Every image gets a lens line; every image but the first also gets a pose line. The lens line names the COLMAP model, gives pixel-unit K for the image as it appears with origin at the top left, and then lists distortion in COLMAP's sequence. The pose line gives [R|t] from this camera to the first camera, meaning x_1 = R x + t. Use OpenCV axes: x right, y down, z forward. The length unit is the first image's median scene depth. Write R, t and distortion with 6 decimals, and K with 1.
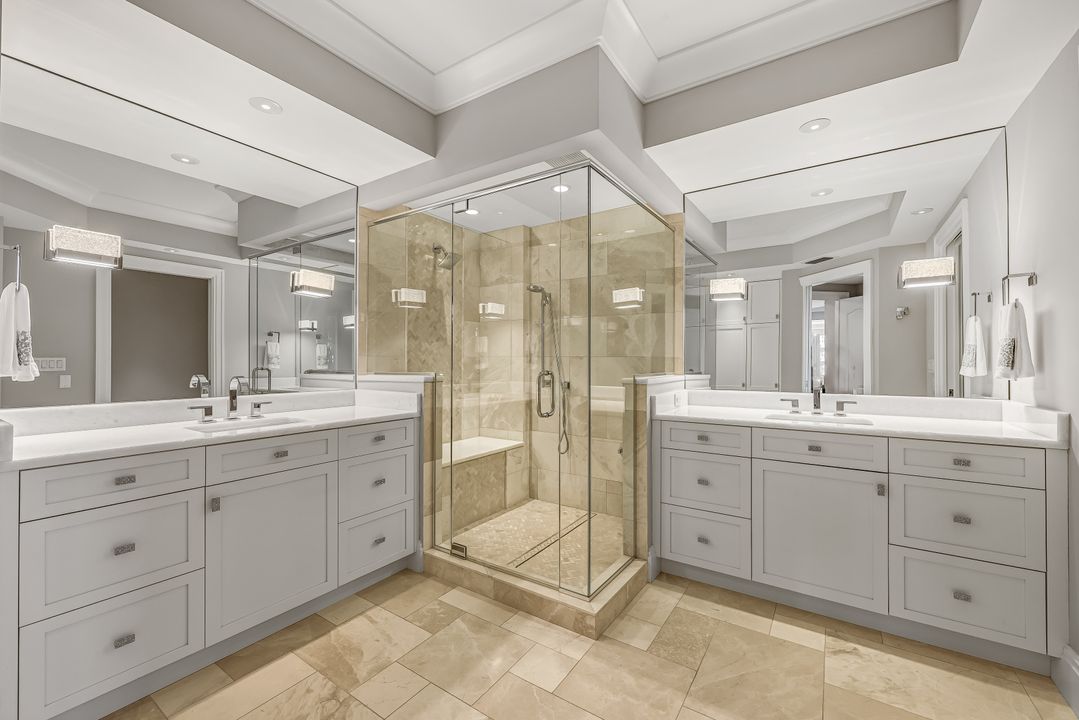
lens RADIAL K [[440.3, 0, 534.8], [0, 440.3, 360.5], [0, 0, 1]] dist [-0.002810, 0.000036]
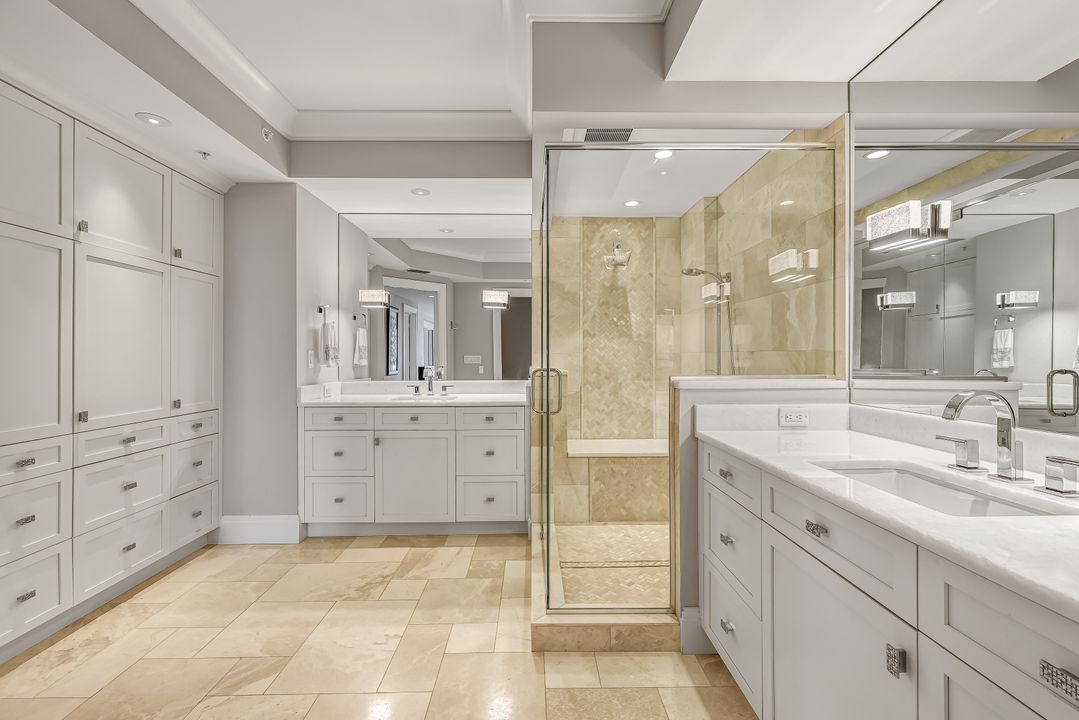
lens RADIAL K [[440.3, 0, 534.3], [0, 440.3, 357.5], [0, 0, 1]] dist [-0.002810, 0.000036]
pose [[0.568676, -0.000914, -0.822561, 0.710416], [0.005671, 0.999980, 0.002810, -0.002699], [0.822542, -0.006263, 0.568670, 0.357768]]
